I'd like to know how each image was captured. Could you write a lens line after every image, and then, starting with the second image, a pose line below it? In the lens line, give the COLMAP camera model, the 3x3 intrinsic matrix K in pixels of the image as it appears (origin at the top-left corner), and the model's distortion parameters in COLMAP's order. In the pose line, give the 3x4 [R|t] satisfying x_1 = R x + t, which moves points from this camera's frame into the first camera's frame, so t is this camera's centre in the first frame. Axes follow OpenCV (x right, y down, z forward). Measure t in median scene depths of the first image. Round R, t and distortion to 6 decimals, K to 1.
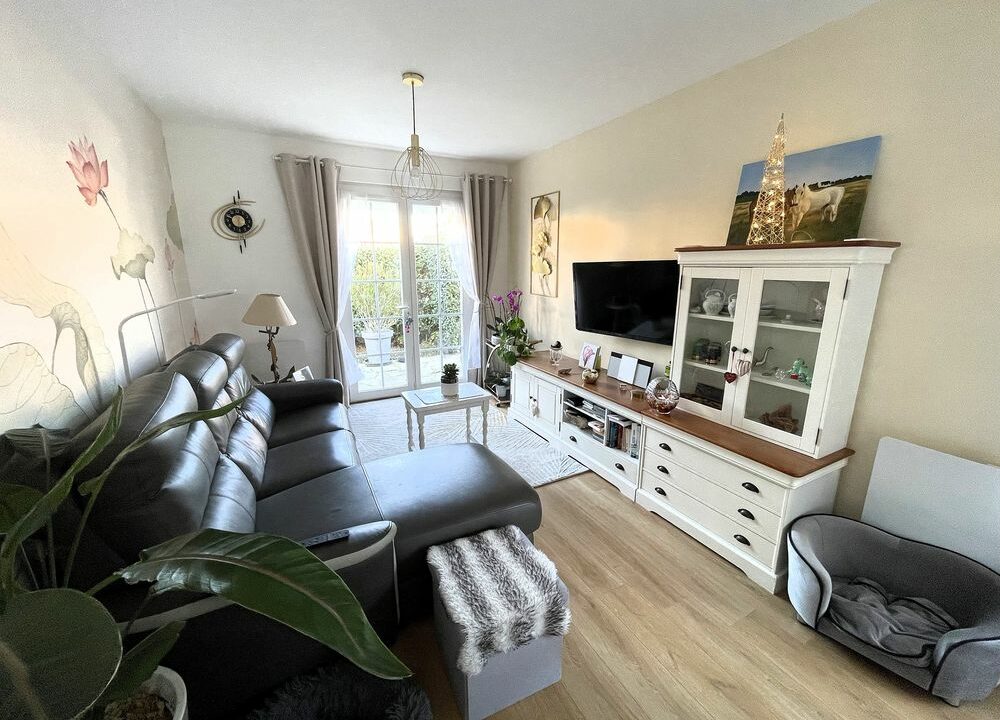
lens RADIAL K [[402.2, 0, 500.0], [0, 402.2, 360.0], [0, 0, 1]] dist [0.000318, -0.000077]
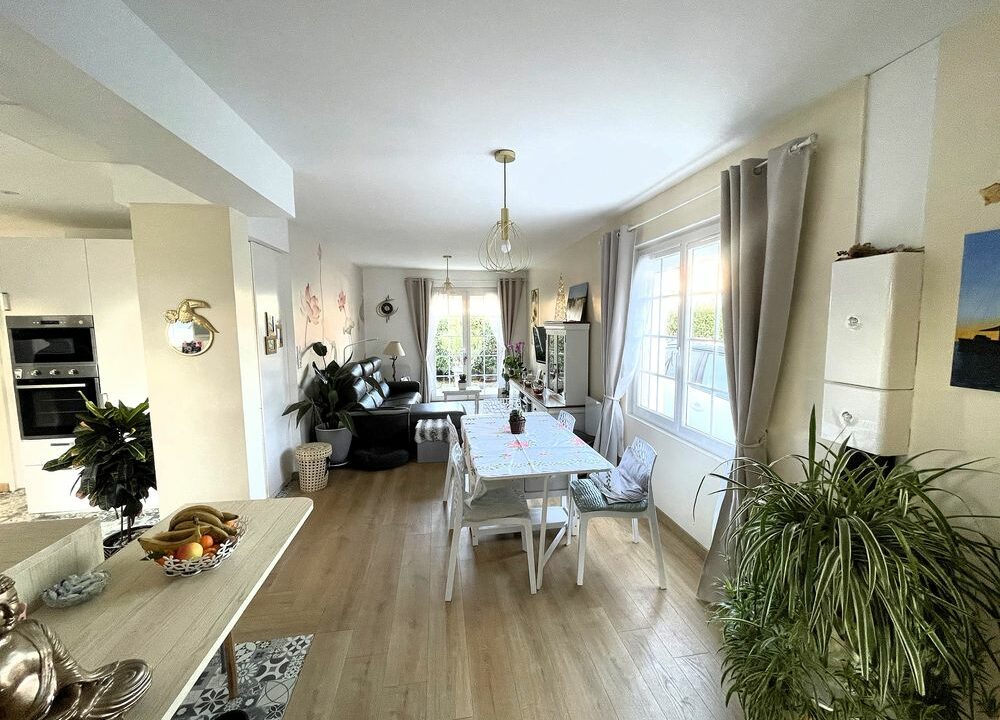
lens RADIAL K [[402.2, 0, 500.0], [0, 402.2, 360.0], [0, 0, 1]] dist [0.000318, -0.000077]
pose [[0.947002, 0.024825, -0.320266, 0.623678], [-0.067308, 0.990212, -0.122271, 0.153012], [0.314096, 0.137347, 0.939404, -0.801256]]
